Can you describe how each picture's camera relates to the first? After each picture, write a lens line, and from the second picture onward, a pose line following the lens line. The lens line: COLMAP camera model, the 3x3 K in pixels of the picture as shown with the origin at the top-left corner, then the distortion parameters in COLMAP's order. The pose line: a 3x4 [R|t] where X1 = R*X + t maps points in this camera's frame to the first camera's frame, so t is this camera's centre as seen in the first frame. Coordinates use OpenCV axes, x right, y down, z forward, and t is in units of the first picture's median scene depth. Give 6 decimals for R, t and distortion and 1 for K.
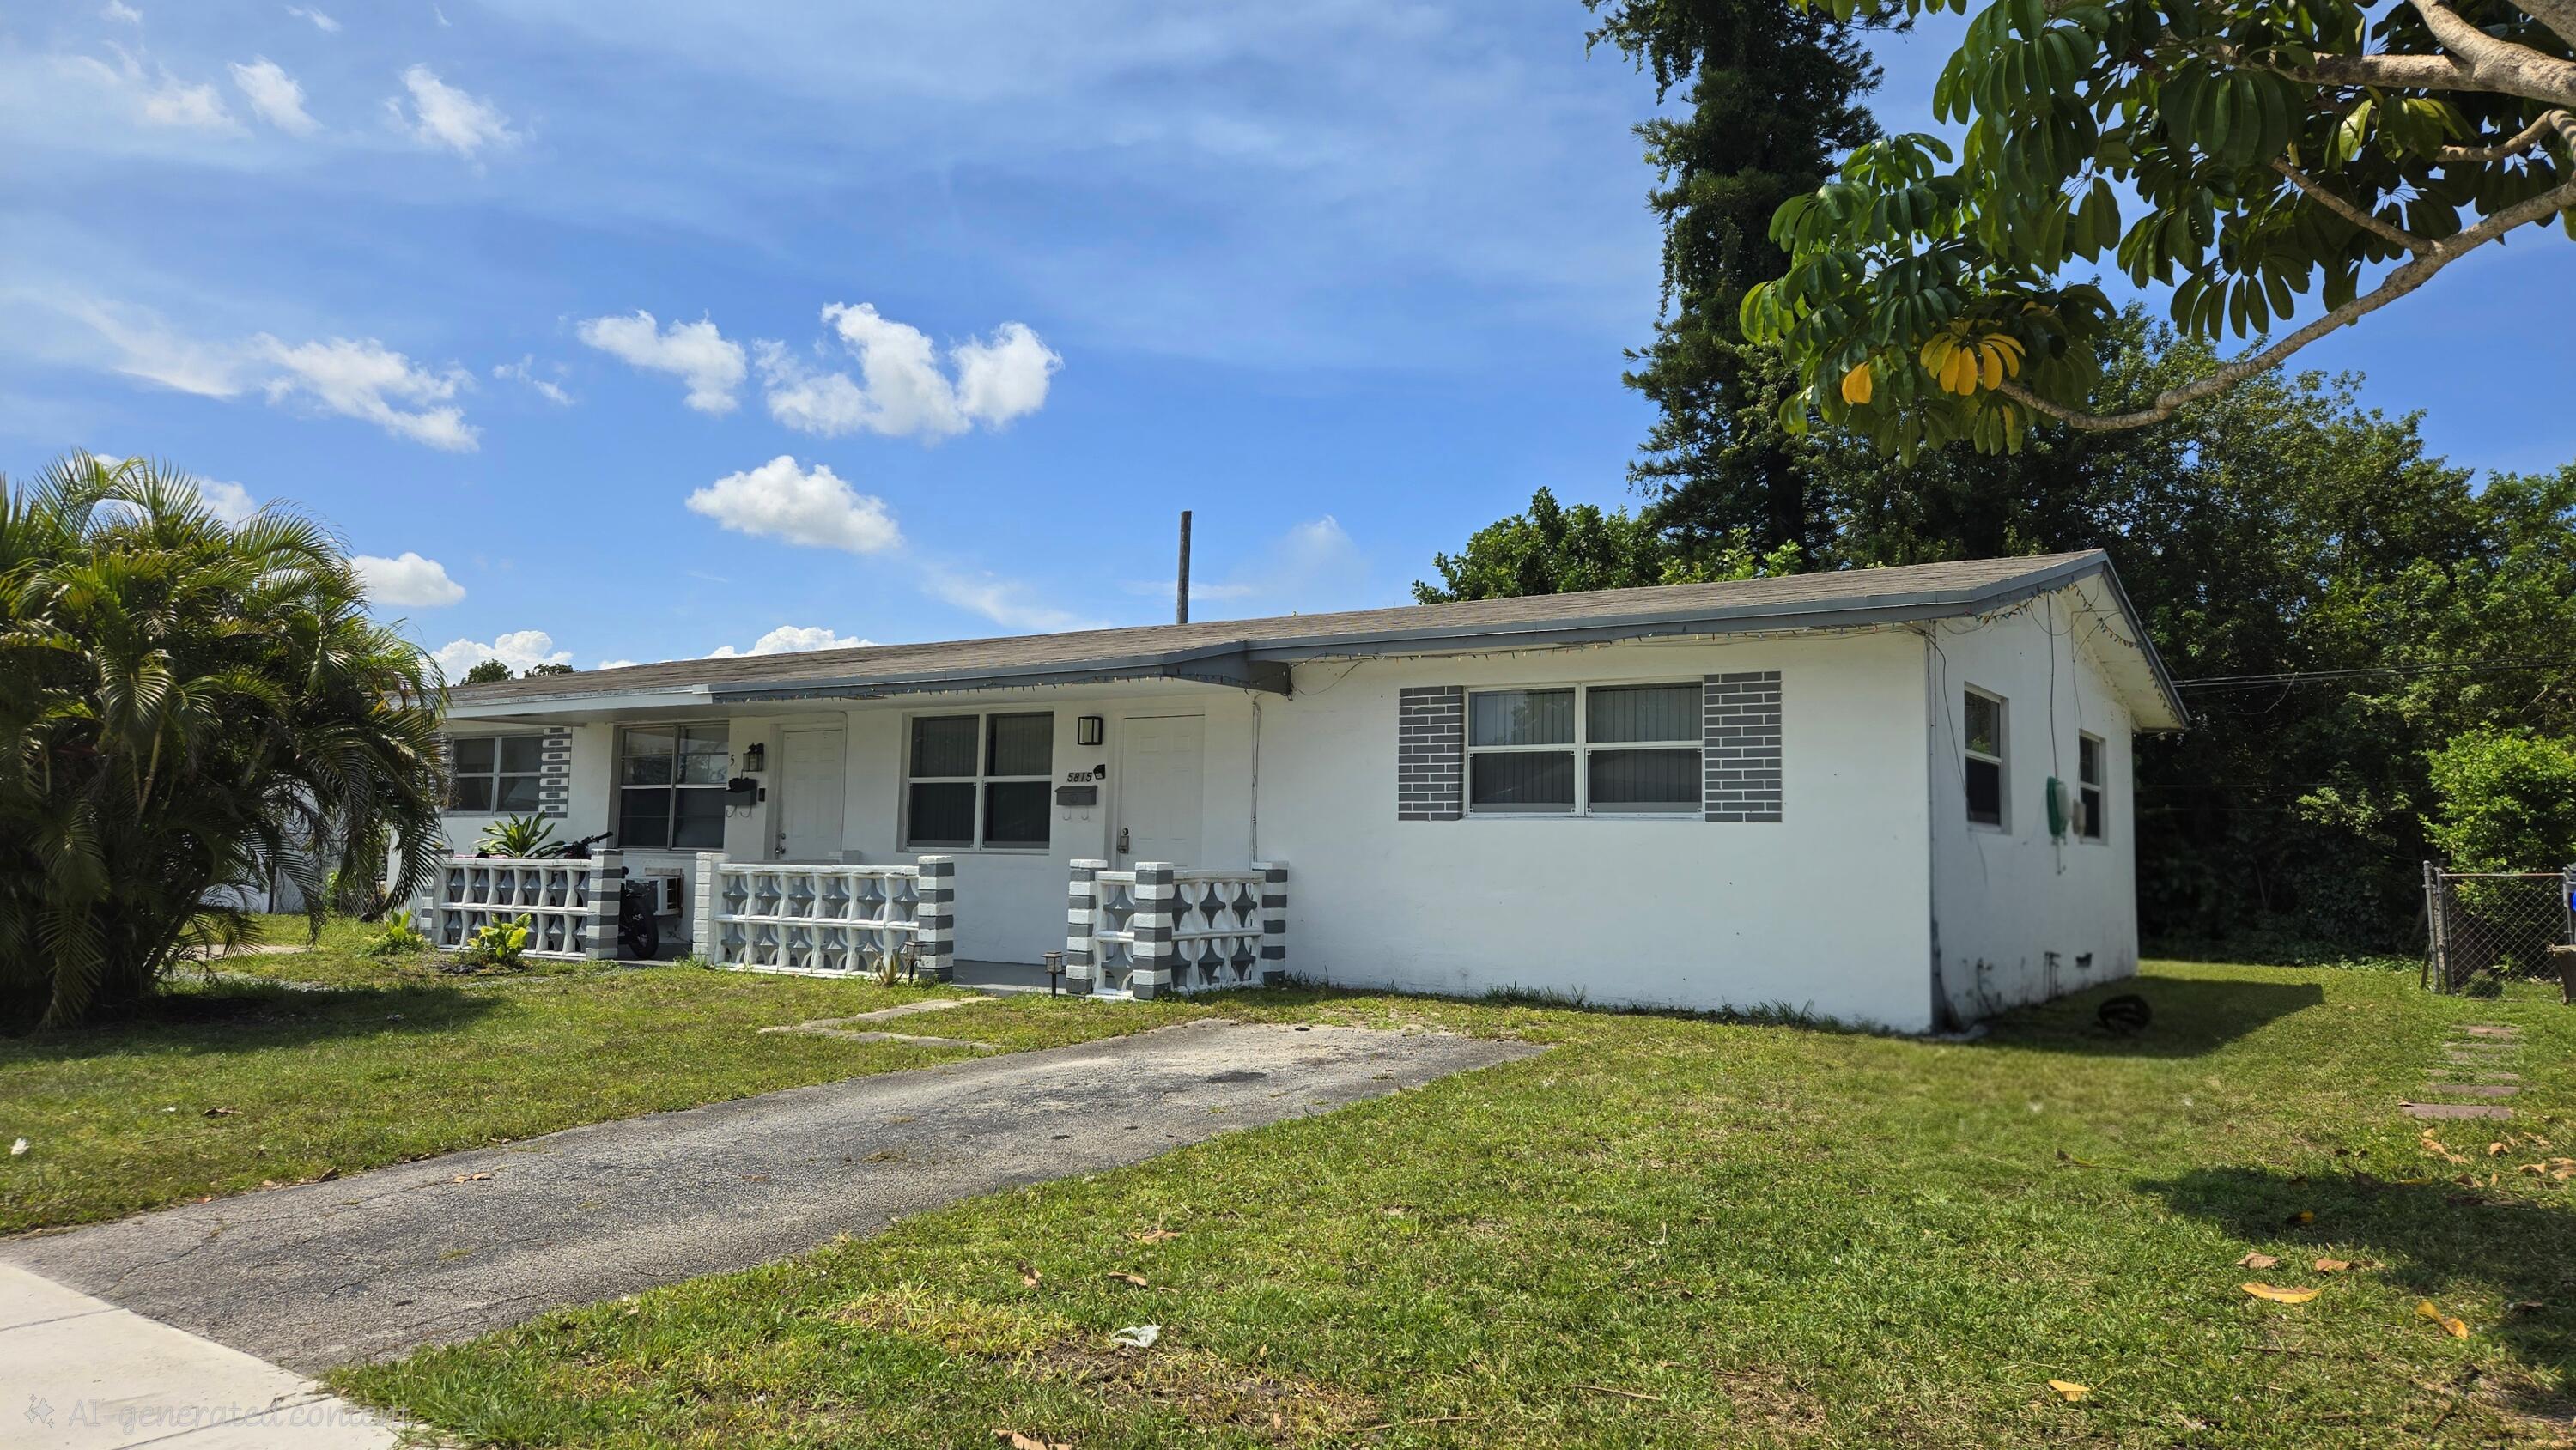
lens RADIAL K [[1717.3, 0, 1280.6], [0, 1717.3, 715.0], [0, 0, 1]] dist [0.060042, -0.001501]
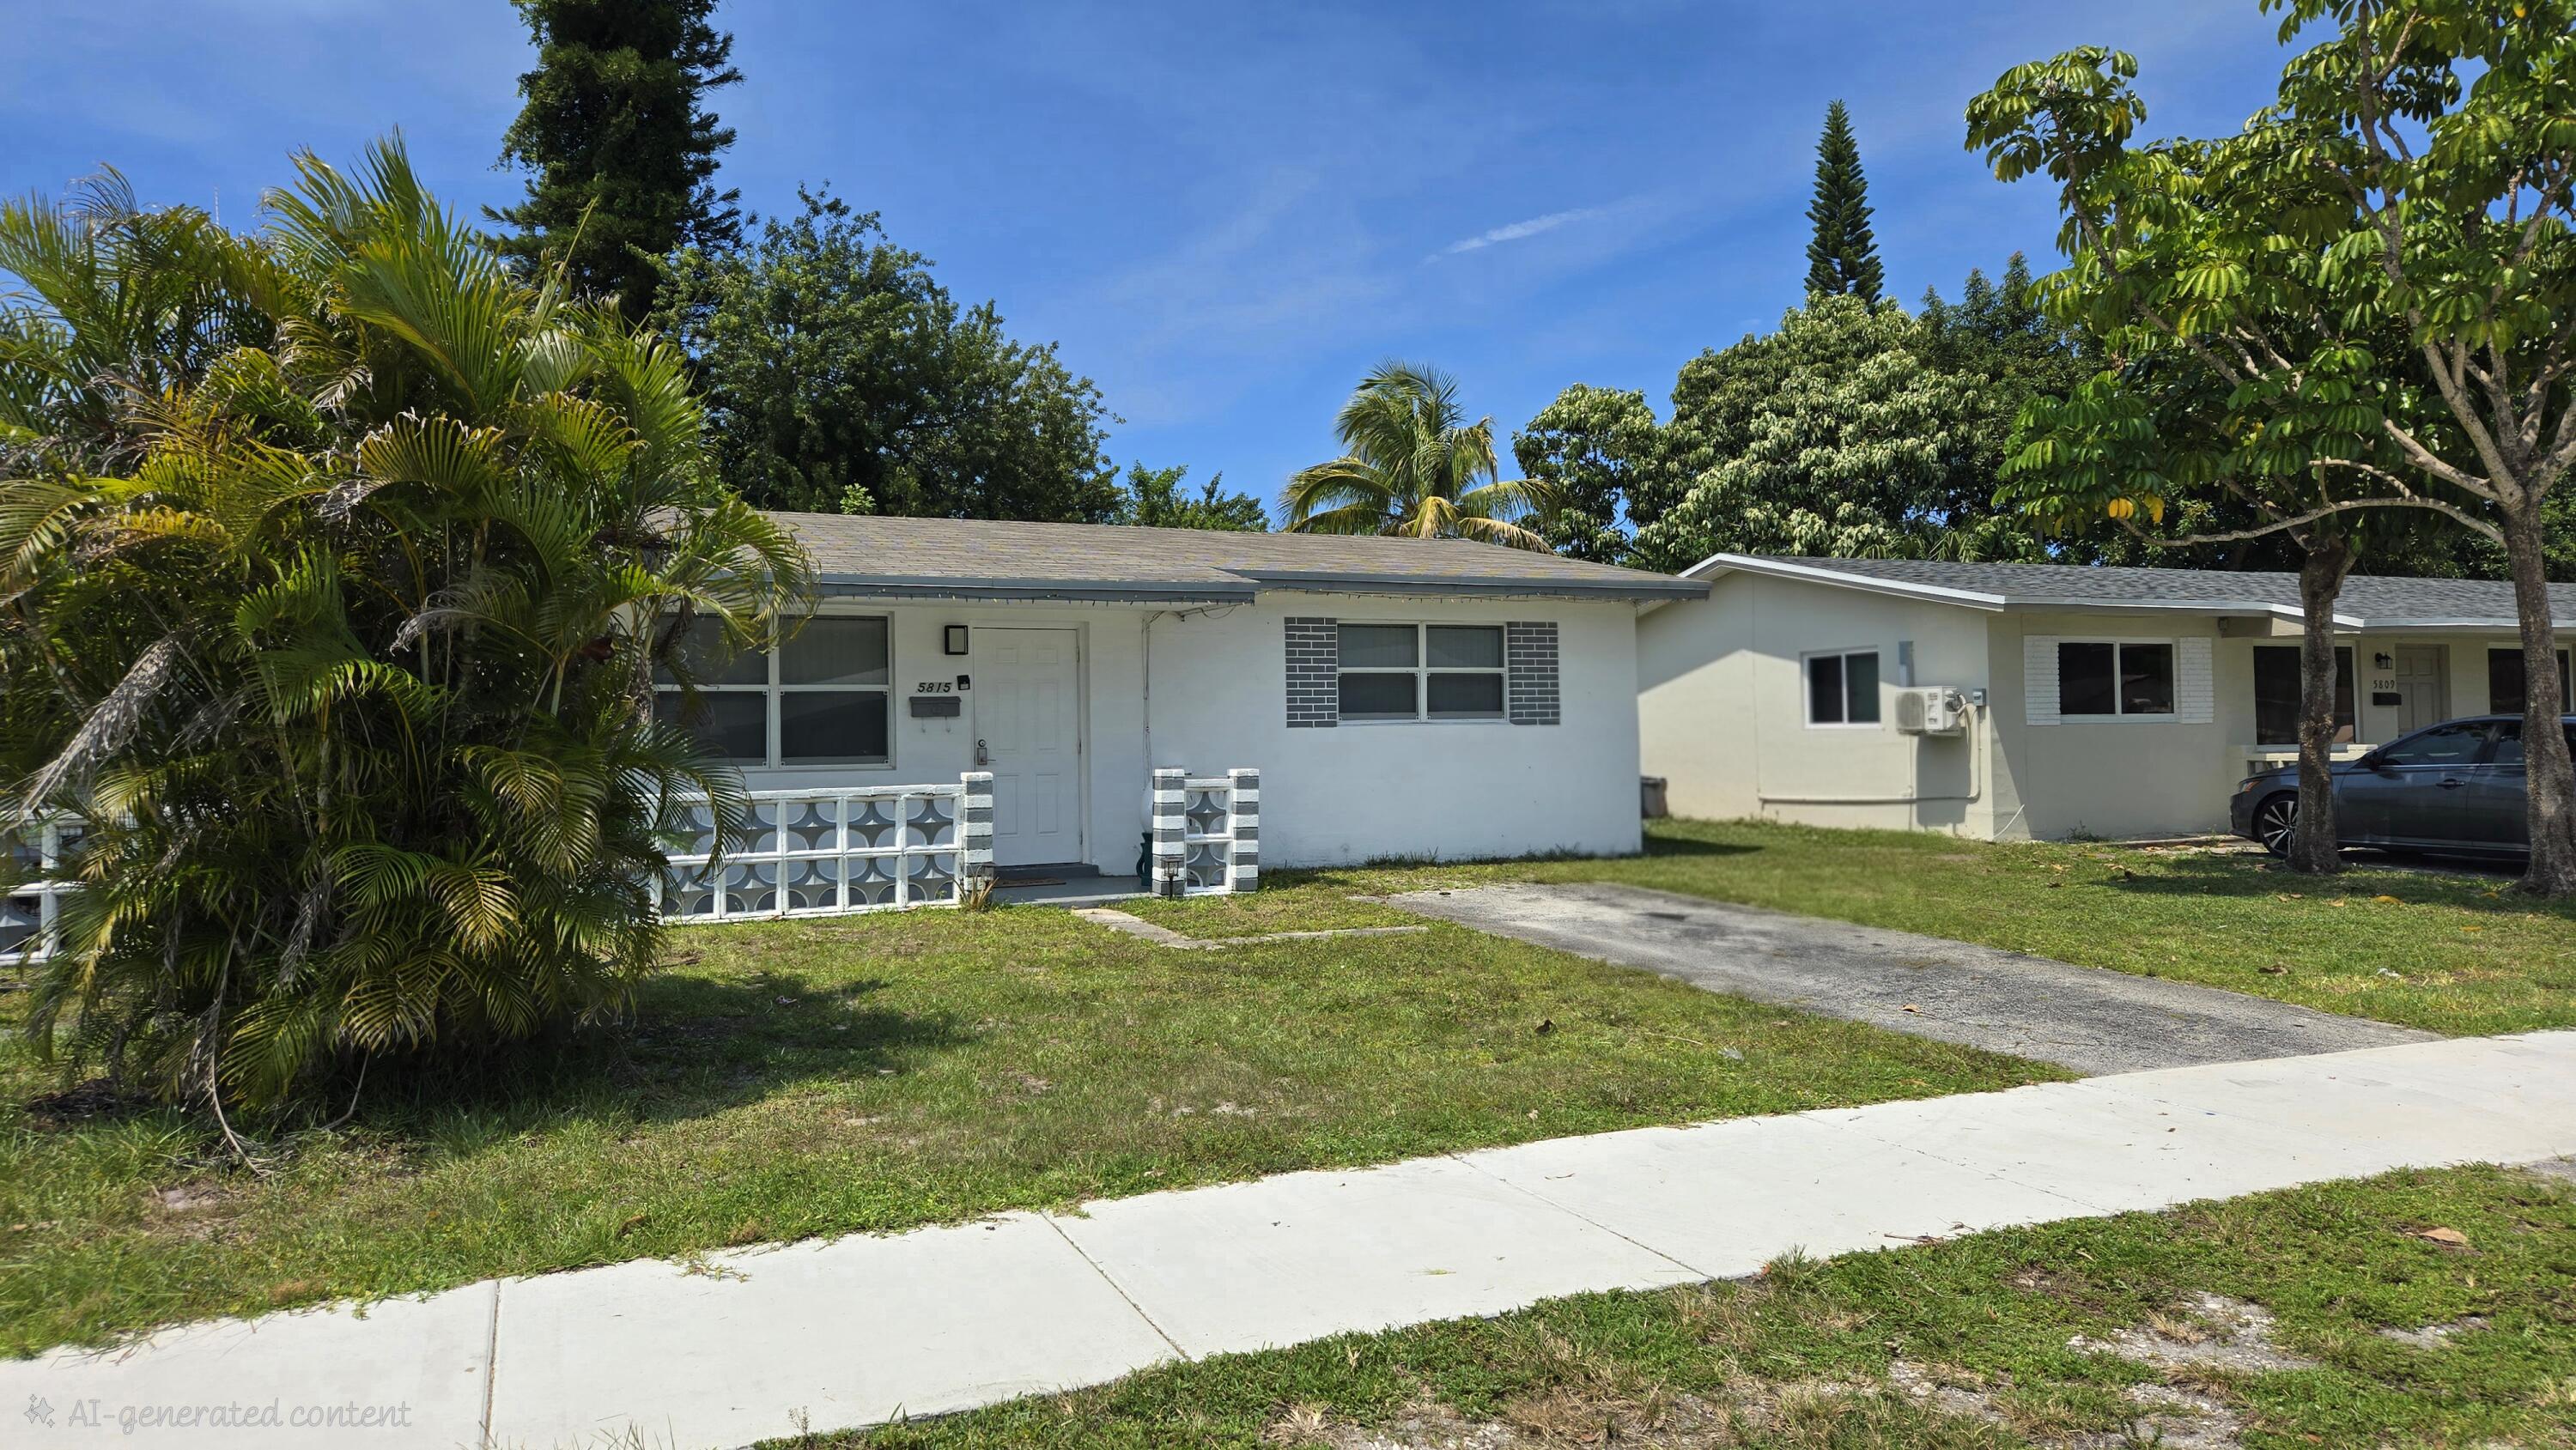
lens RADIAL K [[1717.3, 0, 1280.6], [0, 1717.3, 715.0], [0, 0, 1]] dist [0.060042, -0.001501]
pose [[0.525723, -0.010430, 0.850592, -0.982391], [-0.045425, 0.998154, 0.040315, 0.004492], [-0.849442, -0.059833, 0.524279, 0.387405]]
